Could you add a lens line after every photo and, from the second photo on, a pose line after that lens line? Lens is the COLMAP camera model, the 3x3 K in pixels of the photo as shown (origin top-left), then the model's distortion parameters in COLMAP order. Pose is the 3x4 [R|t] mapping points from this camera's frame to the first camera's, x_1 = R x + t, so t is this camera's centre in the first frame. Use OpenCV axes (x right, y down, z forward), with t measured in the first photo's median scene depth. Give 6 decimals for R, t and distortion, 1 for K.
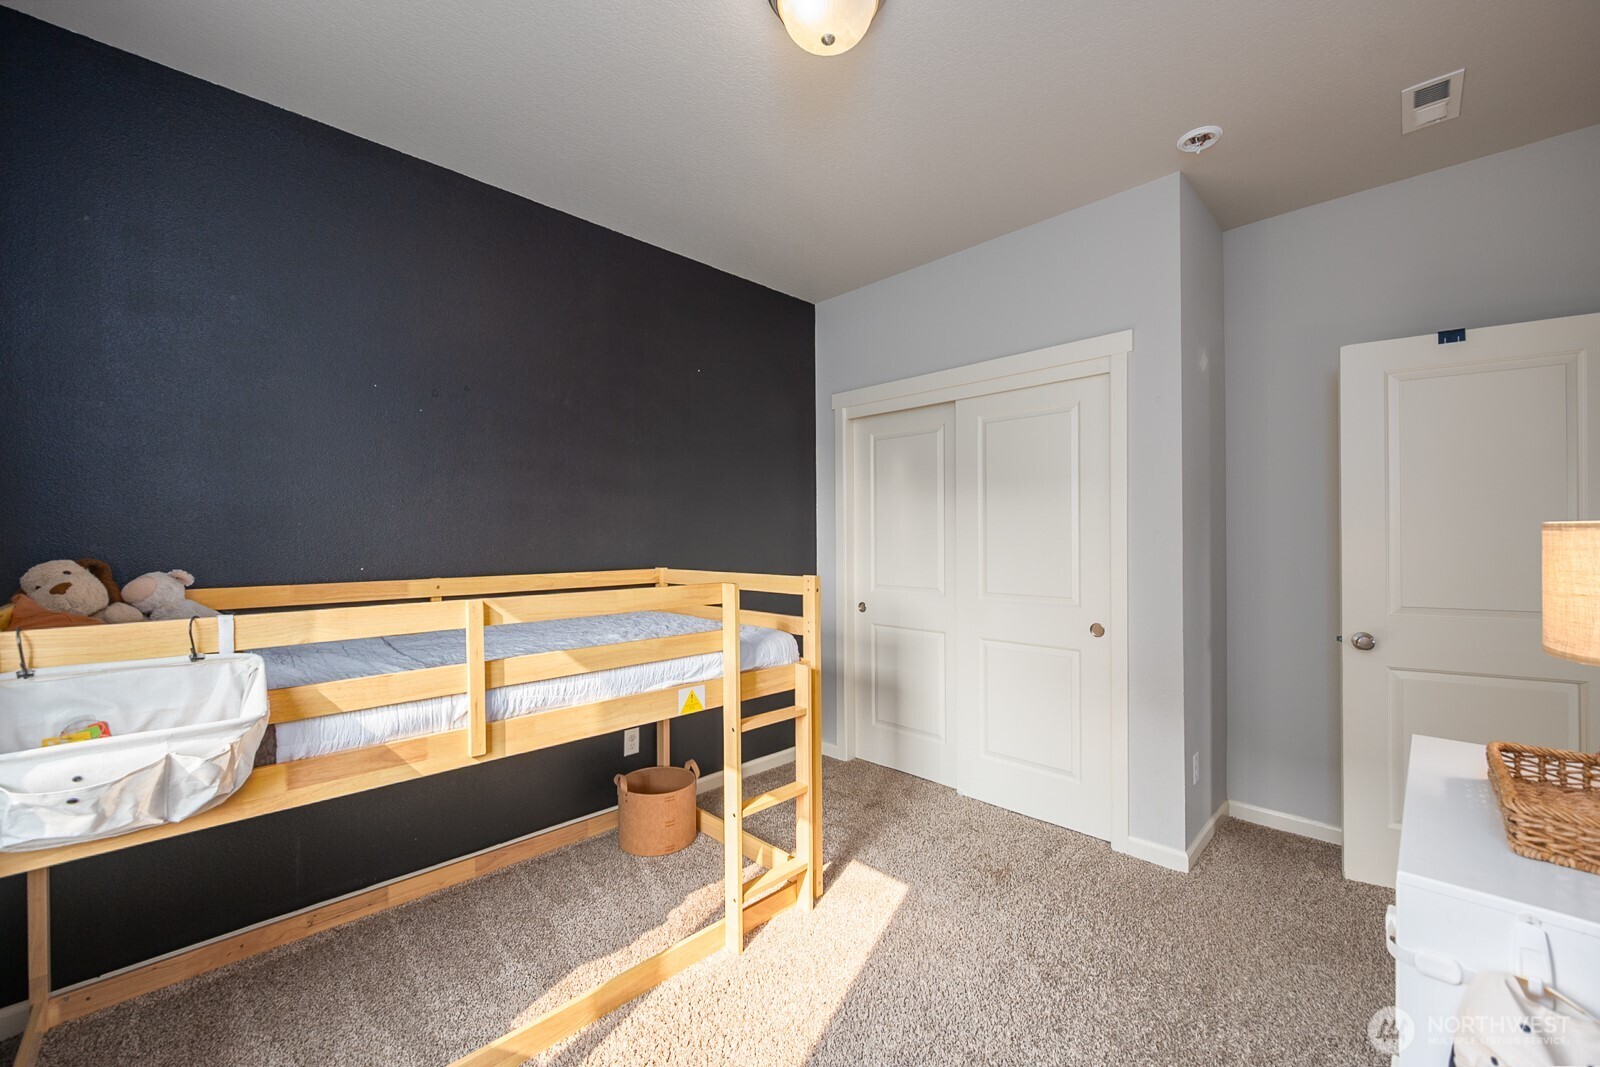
lens RADIAL K [[634.2, 0, 803.5], [0, 634.2, 538.7], [0, 0, 1]] dist [-0.001404, -0.000650]
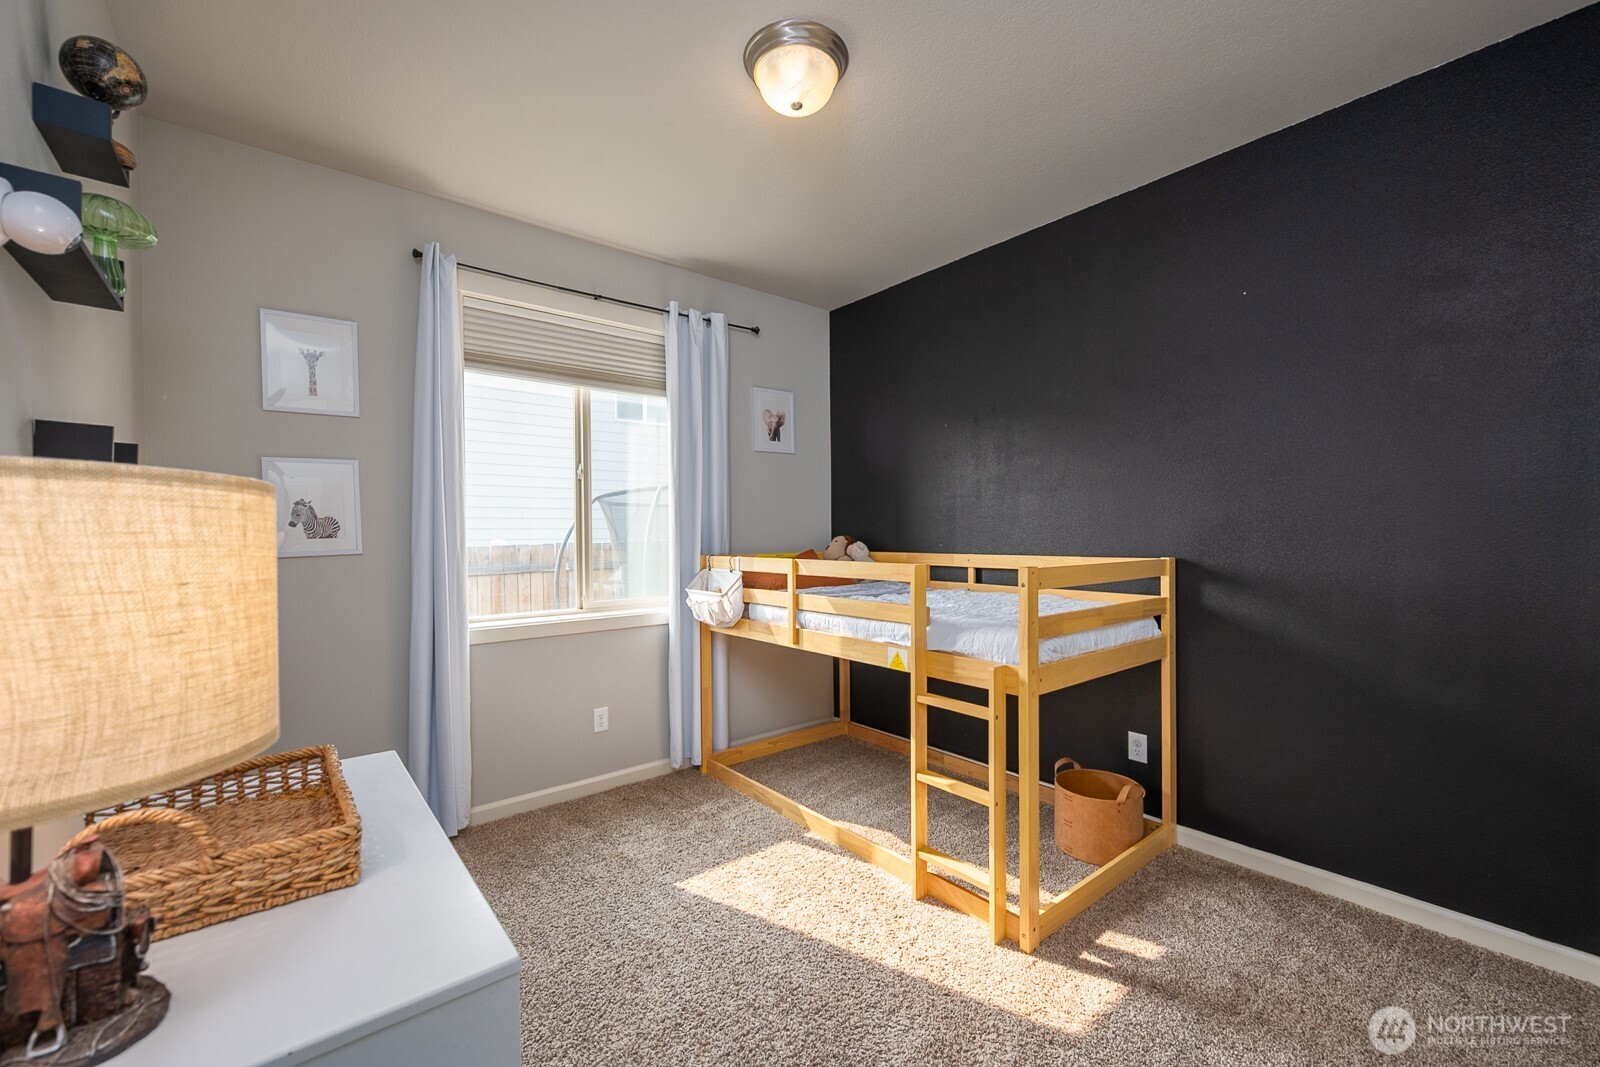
lens RADIAL K [[634.2, 0, 803.5], [0, 634.2, 538.7], [0, 0, 1]] dist [-0.001404, -0.000650]
pose [[-0.085589, 0.012729, -0.996249, 1.203366], [0.006932, 0.999902, 0.012180, 0.011805], [0.996306, -0.005864, -0.085669, 1.078657]]
